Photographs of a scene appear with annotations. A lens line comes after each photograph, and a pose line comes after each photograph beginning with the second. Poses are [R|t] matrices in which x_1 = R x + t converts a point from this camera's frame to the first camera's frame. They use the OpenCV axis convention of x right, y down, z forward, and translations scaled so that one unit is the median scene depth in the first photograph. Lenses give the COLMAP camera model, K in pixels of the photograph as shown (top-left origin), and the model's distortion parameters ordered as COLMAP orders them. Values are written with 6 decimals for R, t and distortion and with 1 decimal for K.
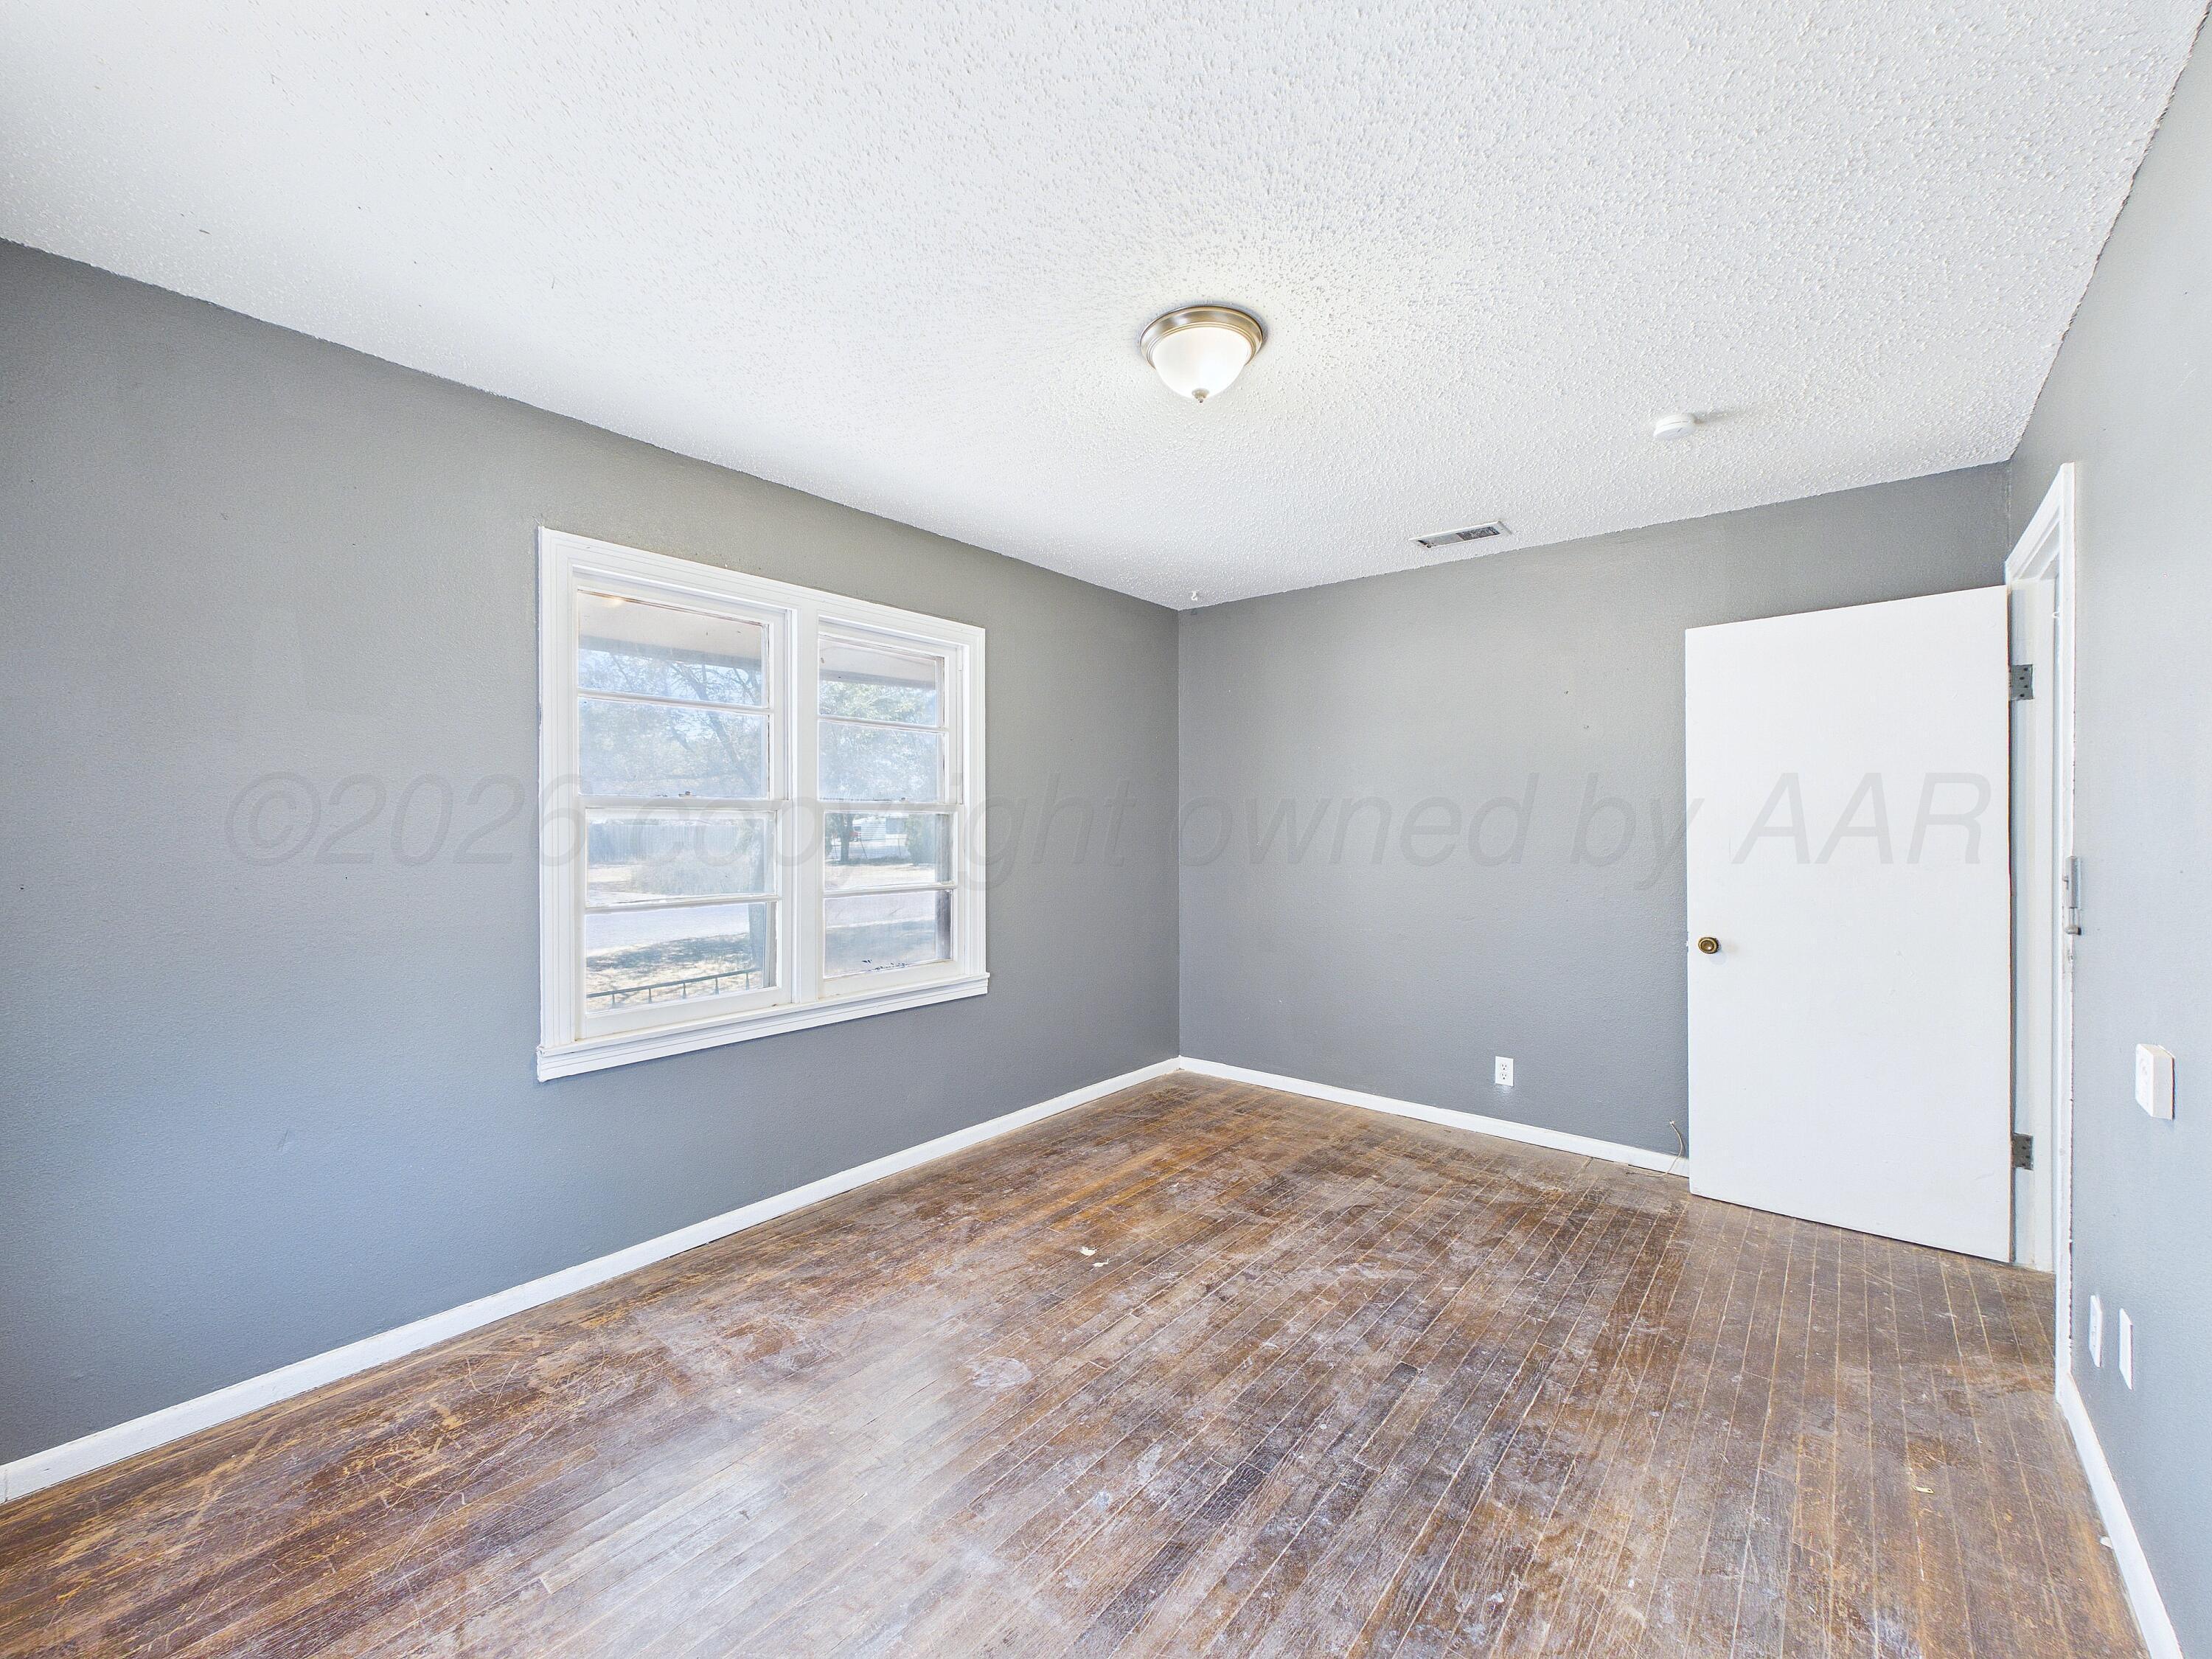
lens RADIAL K [[893.3, 0, 1106.6], [0, 893.3, 848.2], [0, 0, 1]] dist [0.001090, -0.000048]
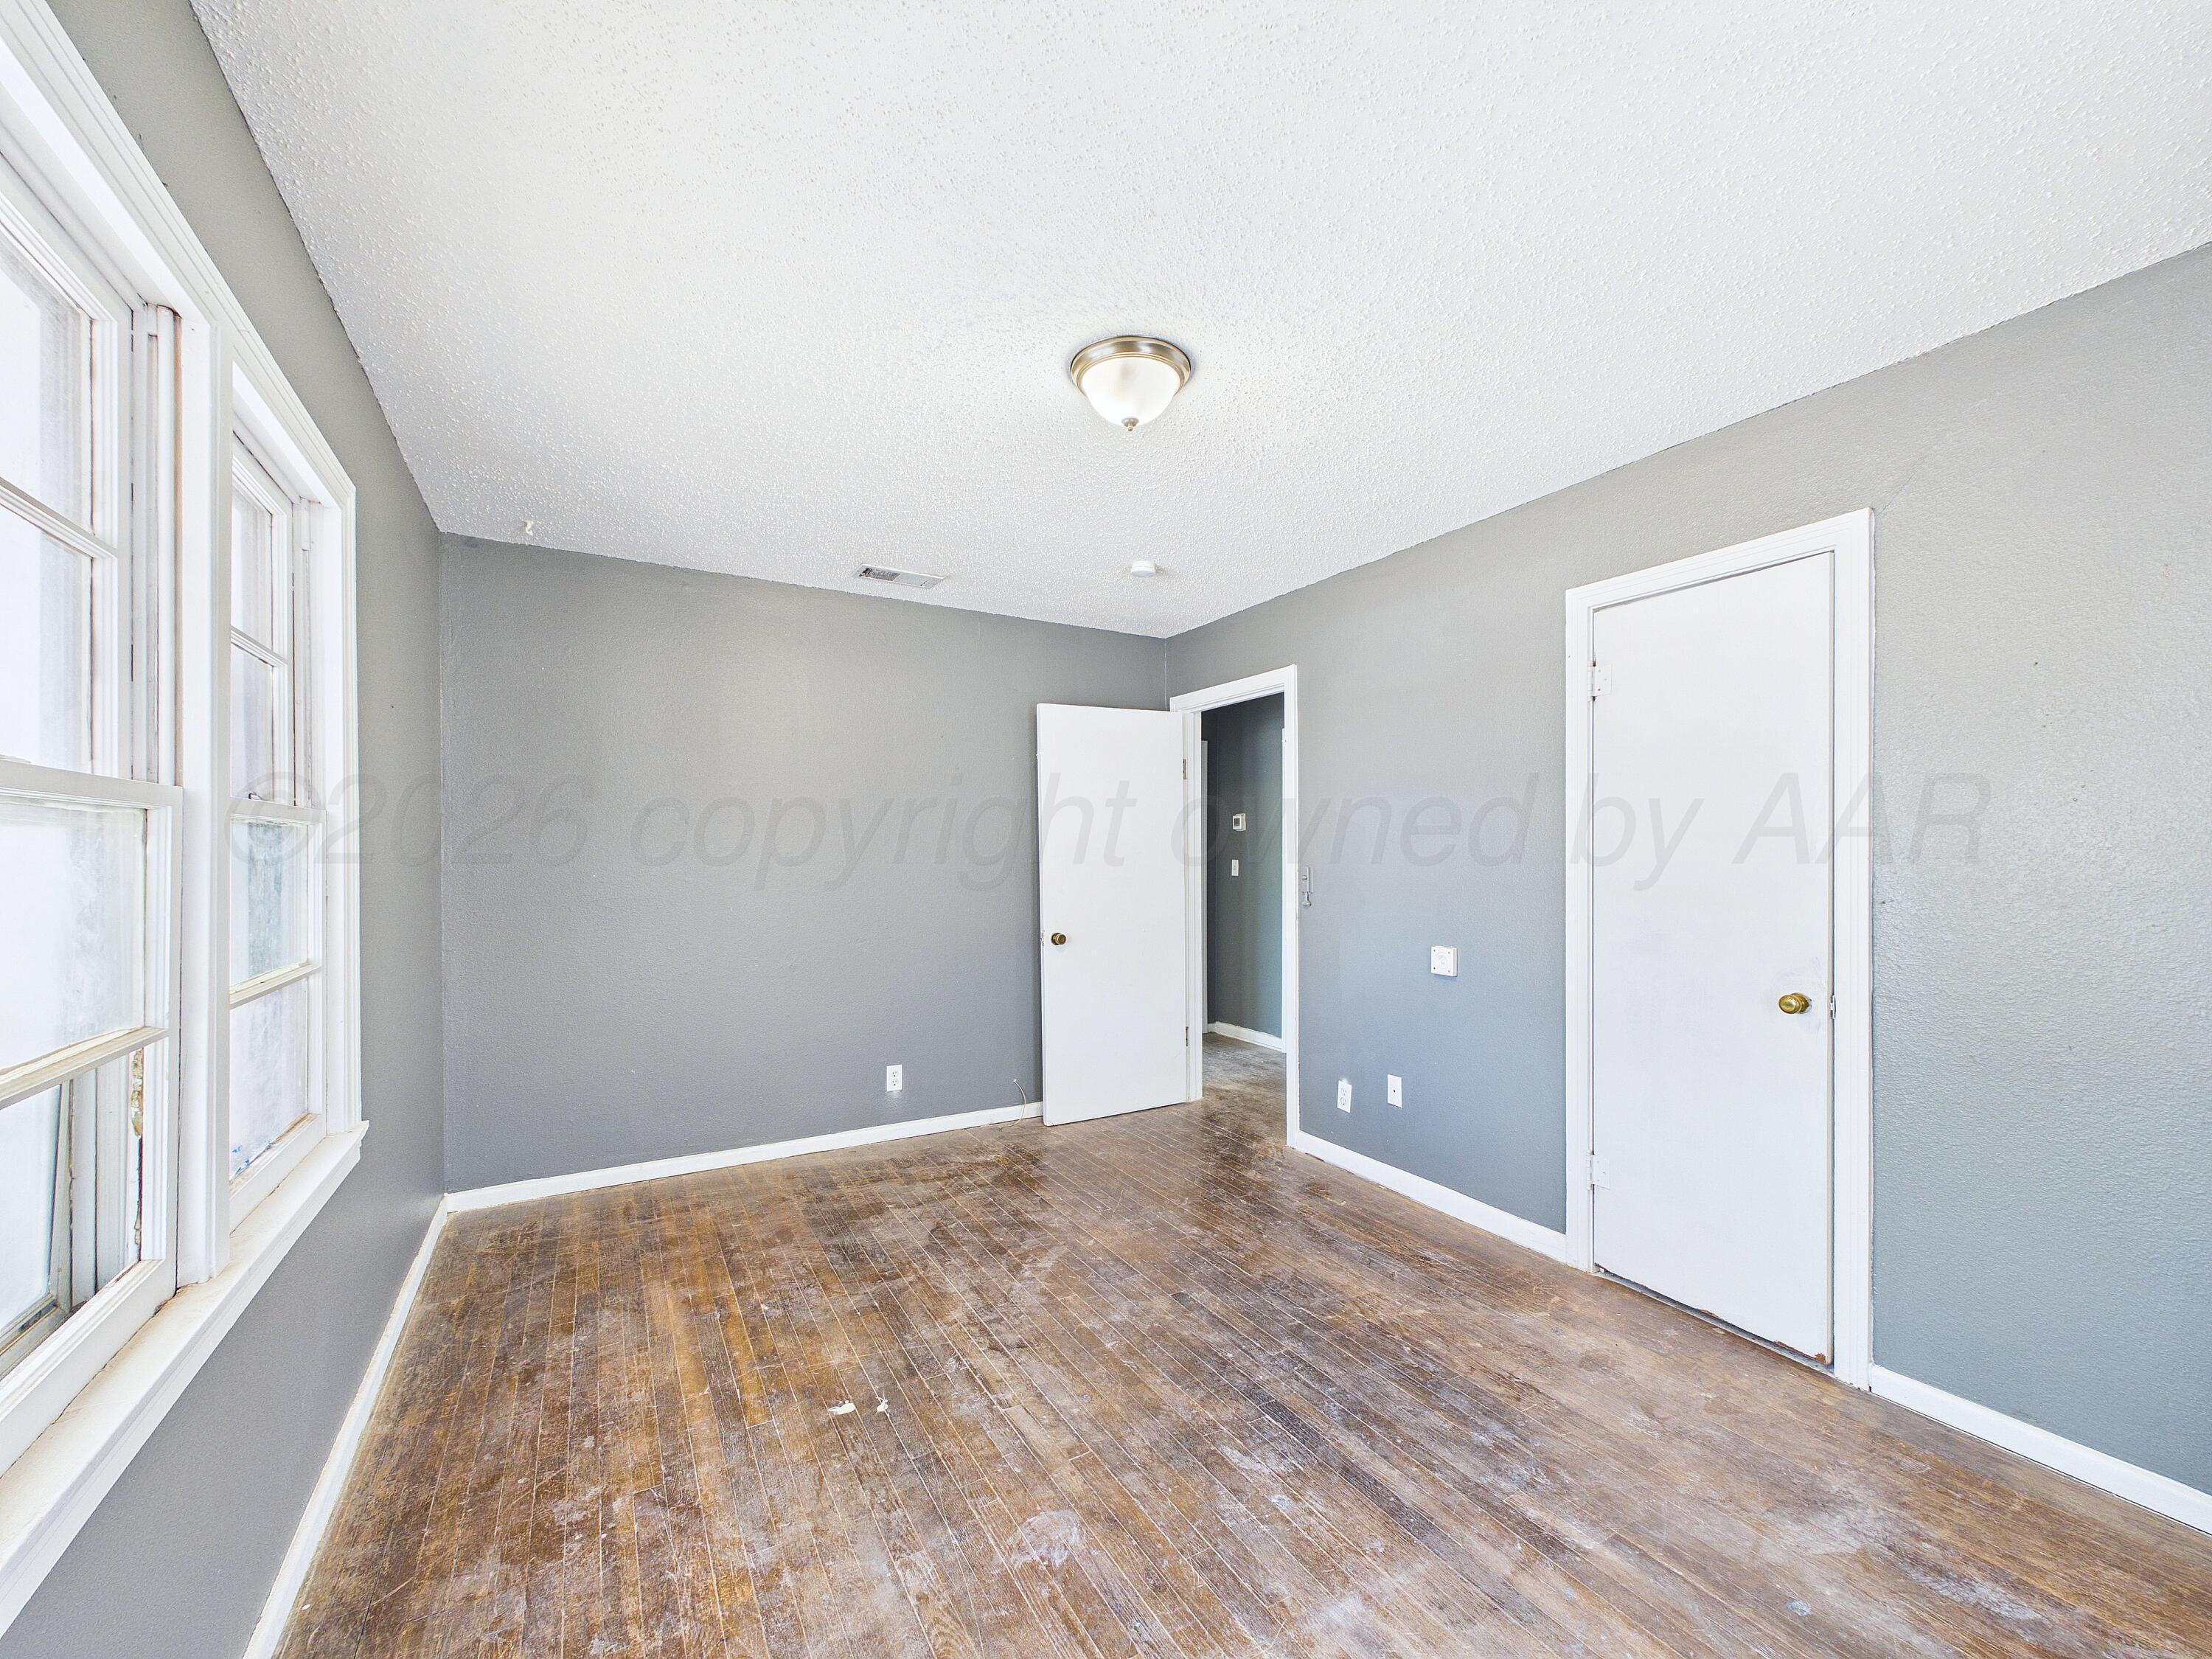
lens RADIAL K [[893.3, 0, 1106.6], [0, 893.3, 848.2], [0, 0, 1]] dist [0.001090, -0.000048]
pose [[0.348084, 0.003321, 0.937457, -0.647428], [0.025757, 0.999582, -0.013105, -0.010720], [-0.937109, 0.028708, 0.347853, 0.501252]]
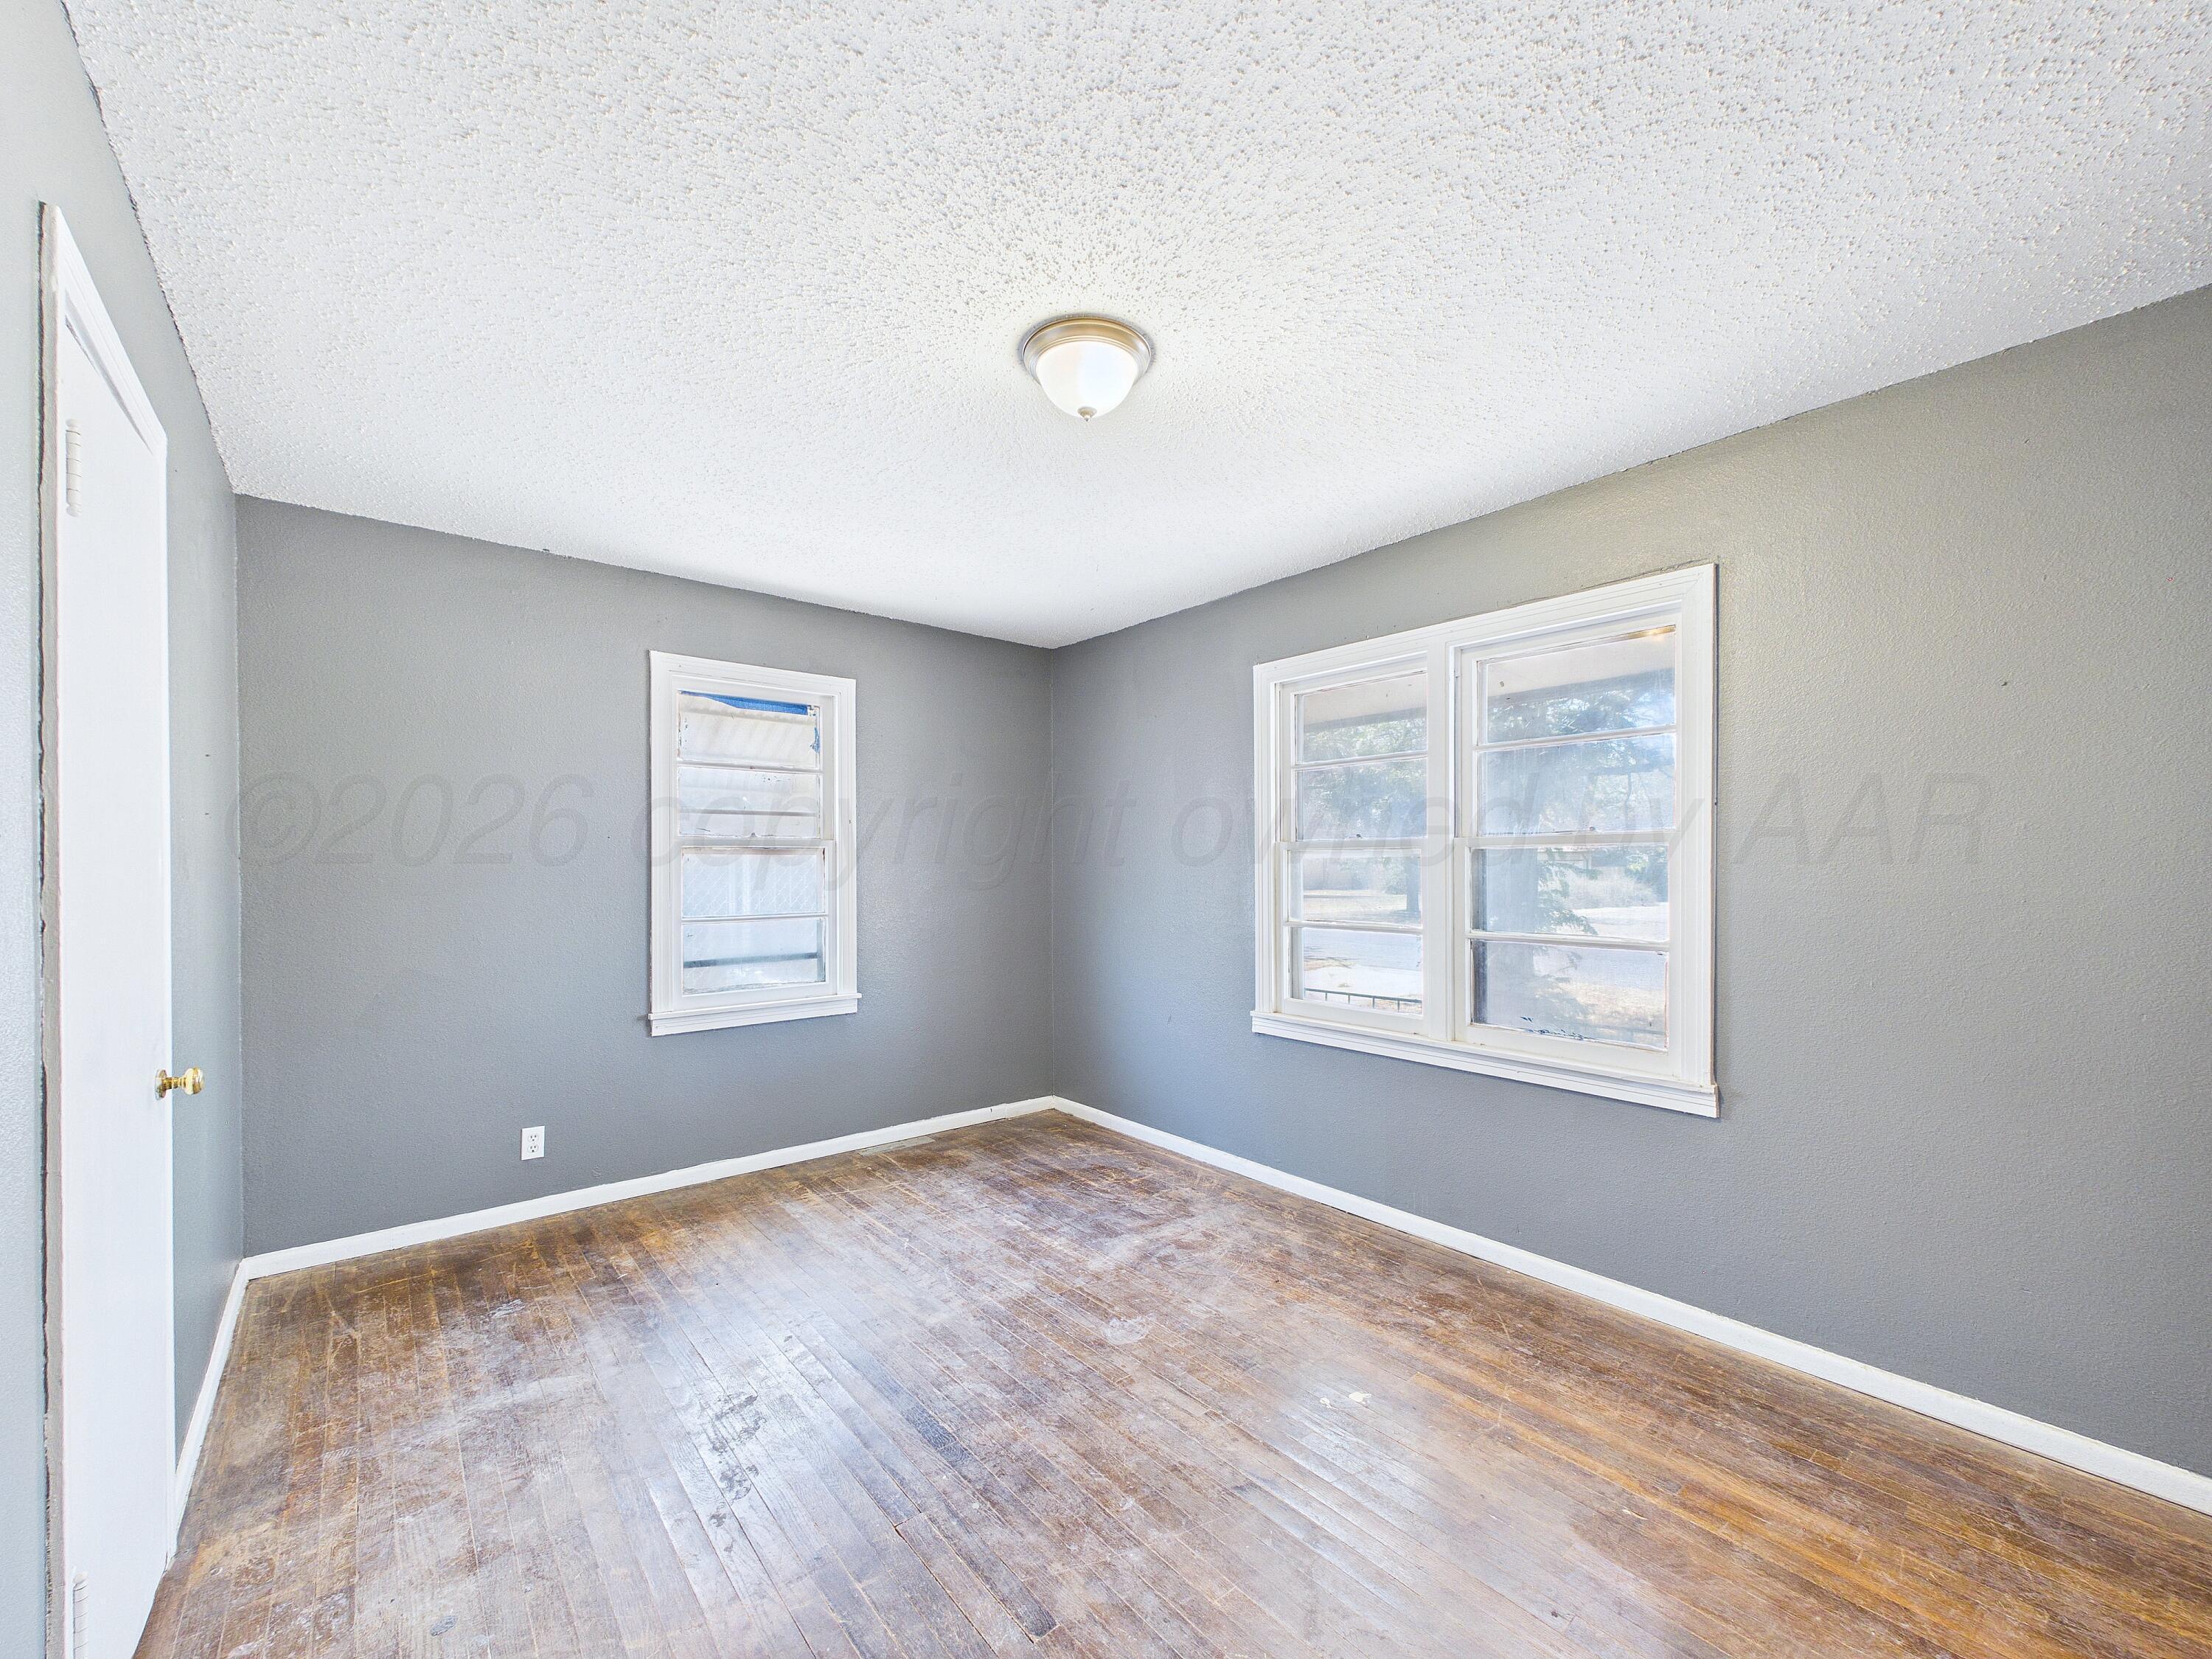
lens RADIAL K [[893.3, 0, 1106.6], [0, 893.3, 848.2], [0, 0, 1]] dist [0.001090, -0.000048]
pose [[-0.185692, -0.015826, -0.982481, 0.798143], [-0.022974, 0.999667, -0.011761, -0.023455], [0.982339, 0.020387, -0.185994, 0.900173]]
